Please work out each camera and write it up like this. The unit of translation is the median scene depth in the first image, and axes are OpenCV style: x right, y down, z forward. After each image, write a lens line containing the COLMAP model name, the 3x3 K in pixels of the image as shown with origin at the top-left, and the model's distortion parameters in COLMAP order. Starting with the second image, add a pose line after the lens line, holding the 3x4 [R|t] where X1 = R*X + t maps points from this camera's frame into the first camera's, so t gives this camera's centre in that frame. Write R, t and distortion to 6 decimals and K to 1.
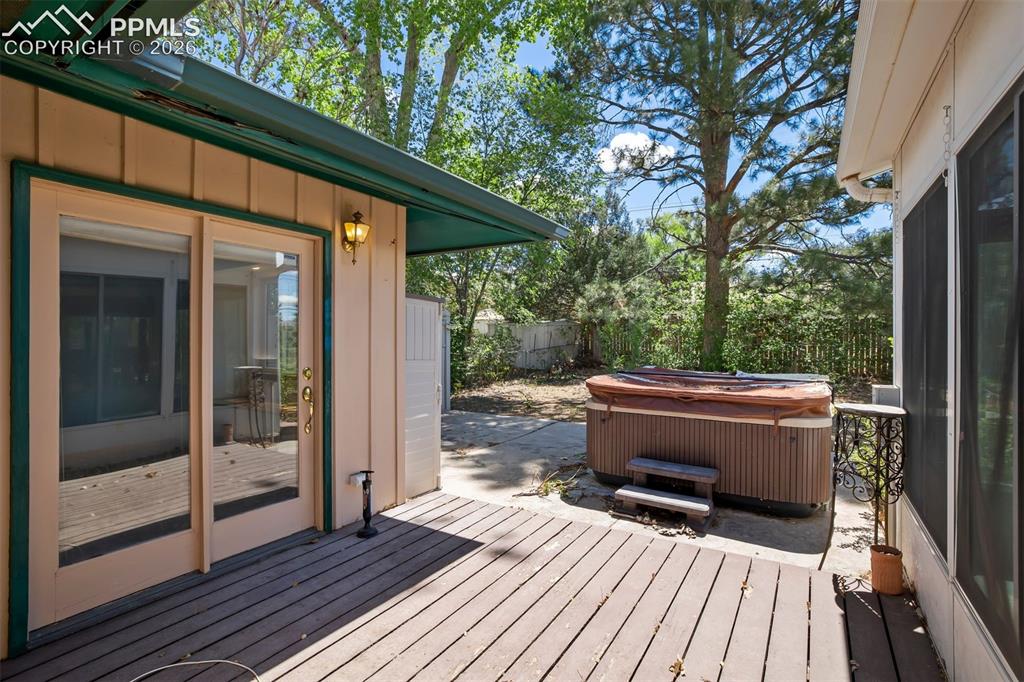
lens RADIAL K [[475.7, 0, 512.0], [0, 475.7, 341.0], [0, 0, 1]] dist [-0.000685, 0.001266]
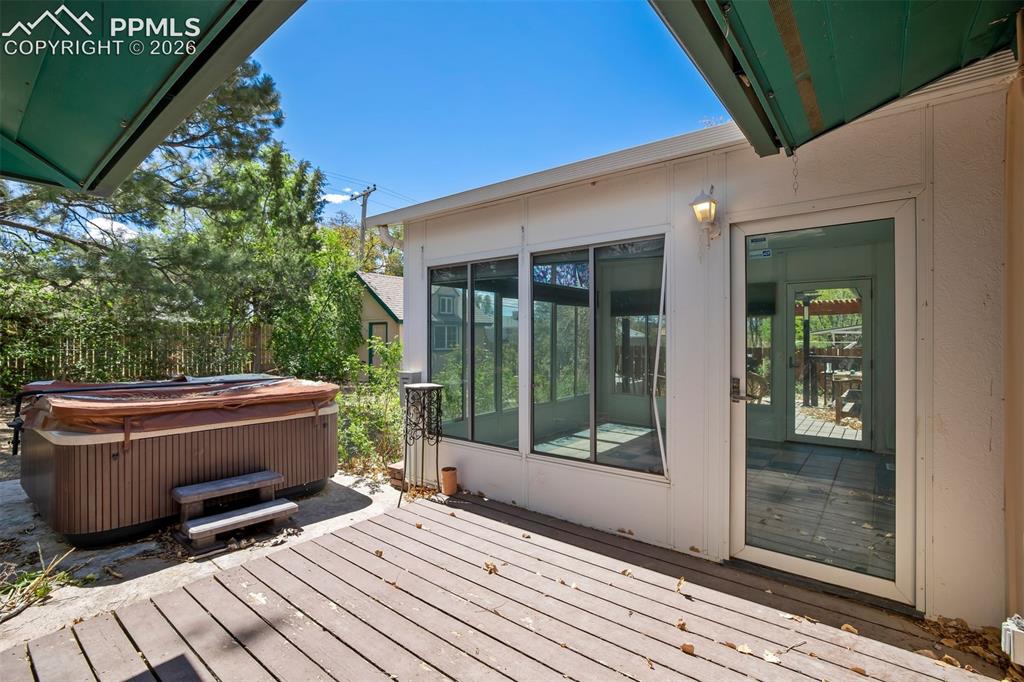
lens RADIAL K [[475.7, 0, 512.0], [0, 475.7, 341.0], [0, 0, 1]] dist [-0.000685, 0.001266]
pose [[0.122575, -0.001804, 0.992458, -0.536909], [0.008496, 0.999964, 0.000768, -0.001764], [-0.992423, 0.008338, 0.122586, 0.380802]]
